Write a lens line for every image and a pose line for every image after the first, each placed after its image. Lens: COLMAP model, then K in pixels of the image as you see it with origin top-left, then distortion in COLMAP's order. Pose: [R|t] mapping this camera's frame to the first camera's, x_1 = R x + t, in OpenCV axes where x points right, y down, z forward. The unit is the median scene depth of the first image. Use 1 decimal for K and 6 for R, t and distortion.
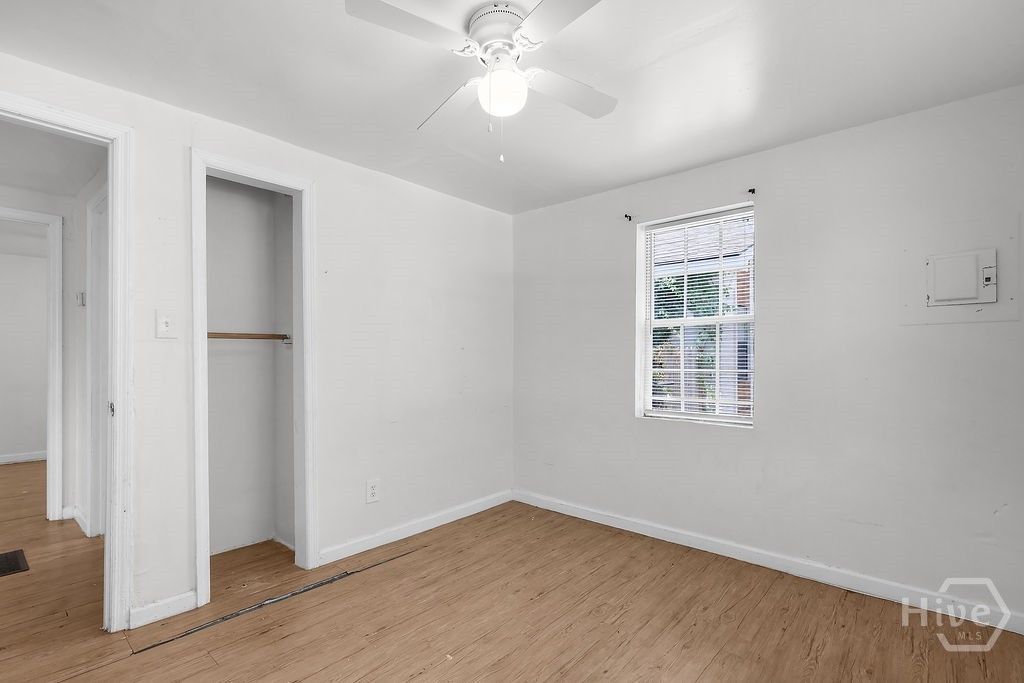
lens RADIAL K [[486.0, 0, 508.0], [0, 486.0, 347.3], [0, 0, 1]] dist [-0.000527, 0.000266]
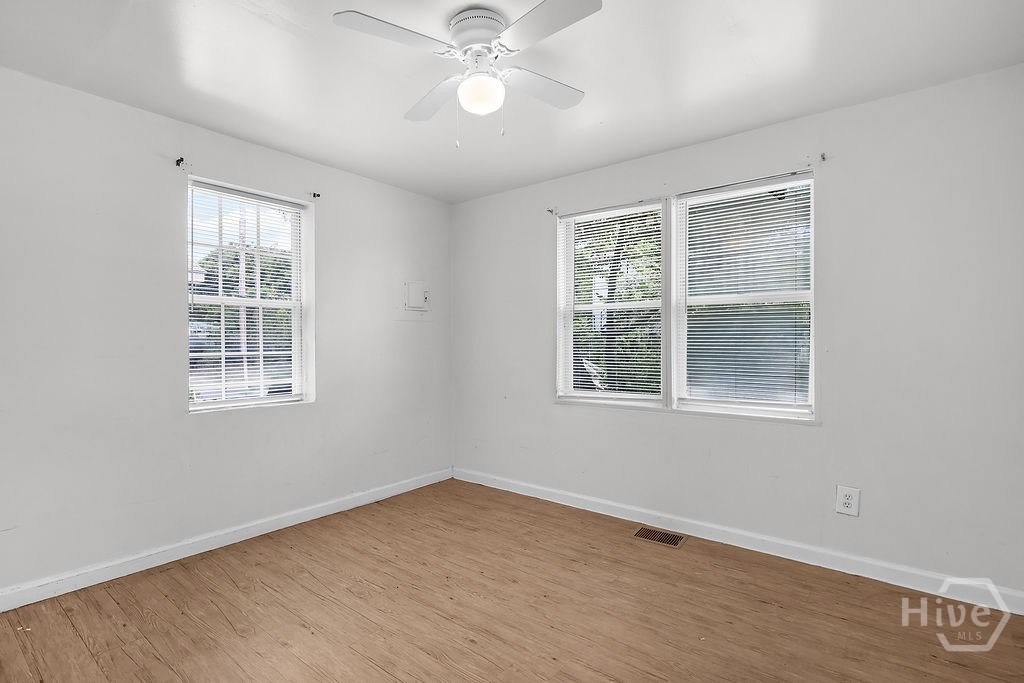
lens RADIAL K [[494.2, 0, 491.1], [0, 494.2, 338.3], [0, 0, 1]] dist [-0.000708, 0.000068]
pose [[-0.039243, 0.007518, 0.999201, -0.777272], [-0.022000, 0.999723, -0.008386, 0.018843], [-0.998987, -0.022312, -0.039066, 0.717937]]
